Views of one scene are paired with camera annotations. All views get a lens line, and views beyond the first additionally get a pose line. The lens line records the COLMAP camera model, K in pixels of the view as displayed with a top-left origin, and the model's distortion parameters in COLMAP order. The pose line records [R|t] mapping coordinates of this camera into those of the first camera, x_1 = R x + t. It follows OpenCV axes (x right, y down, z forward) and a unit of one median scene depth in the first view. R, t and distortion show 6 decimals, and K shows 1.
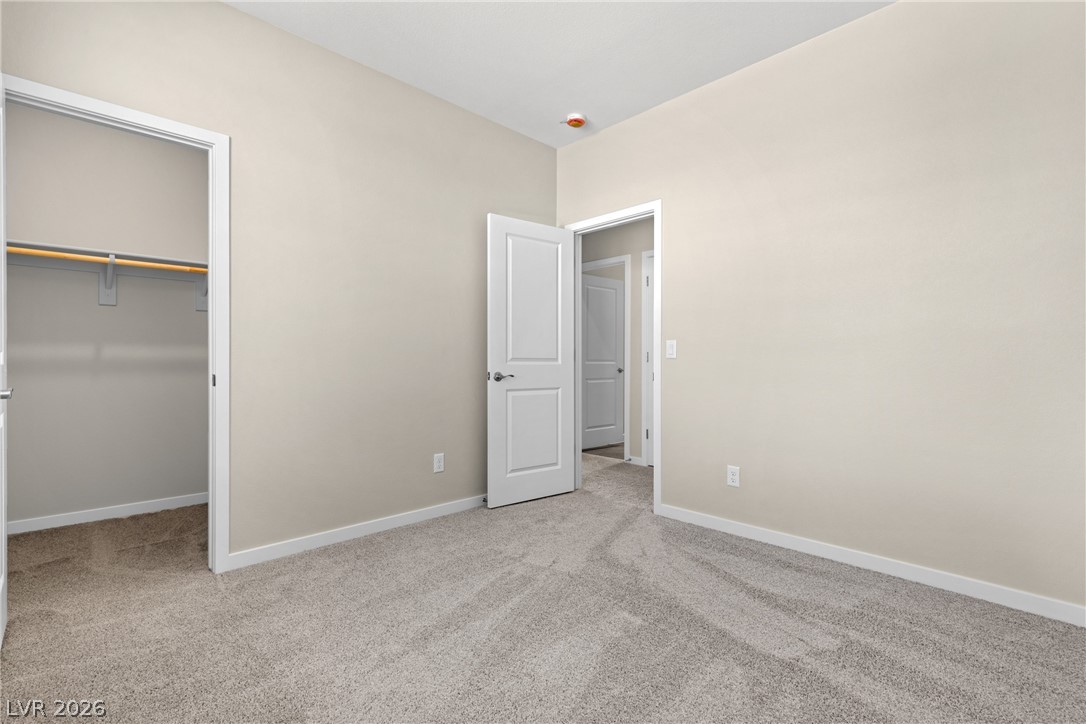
lens RADIAL K [[489.7, 0, 554.3], [0, 489.7, 363.6], [0, 0, 1]] dist [0.001130, -0.000032]
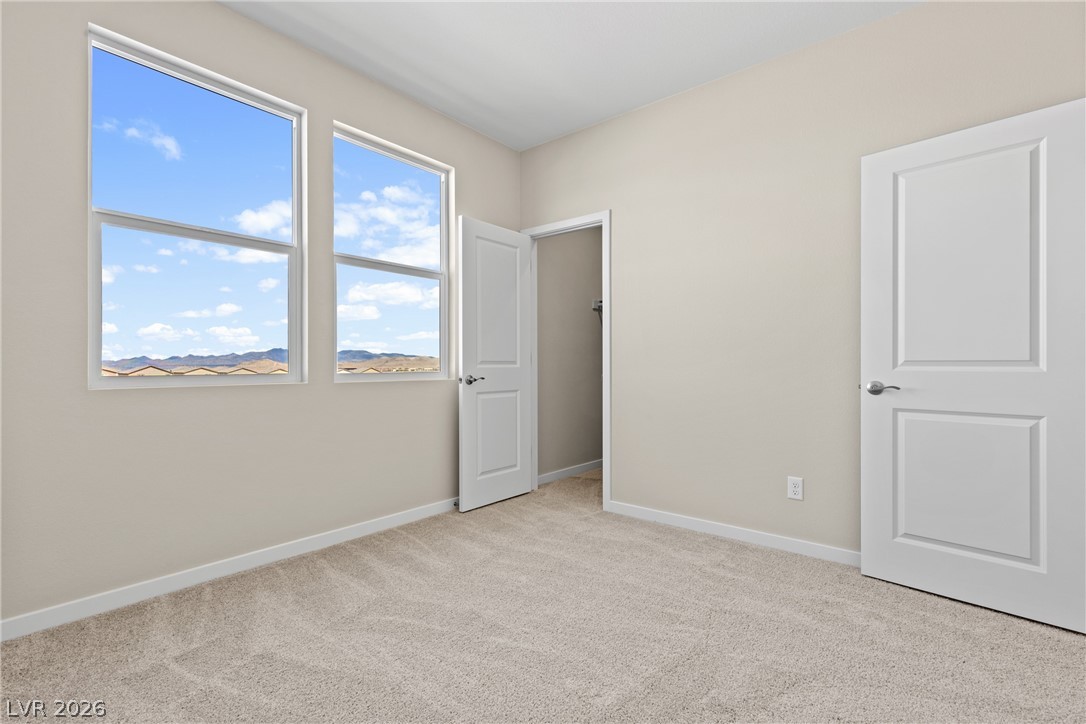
lens RADIAL K [[489.7, 0, 554.3], [0, 489.7, 363.6], [0, 0, 1]] dist [0.001130, -0.000032]
pose [[0.111241, -0.008387, -0.993758, 0.536402], [-0.013329, 0.999862, -0.009930, 0.005660], [0.993704, 0.014351, 0.111114, 0.489919]]
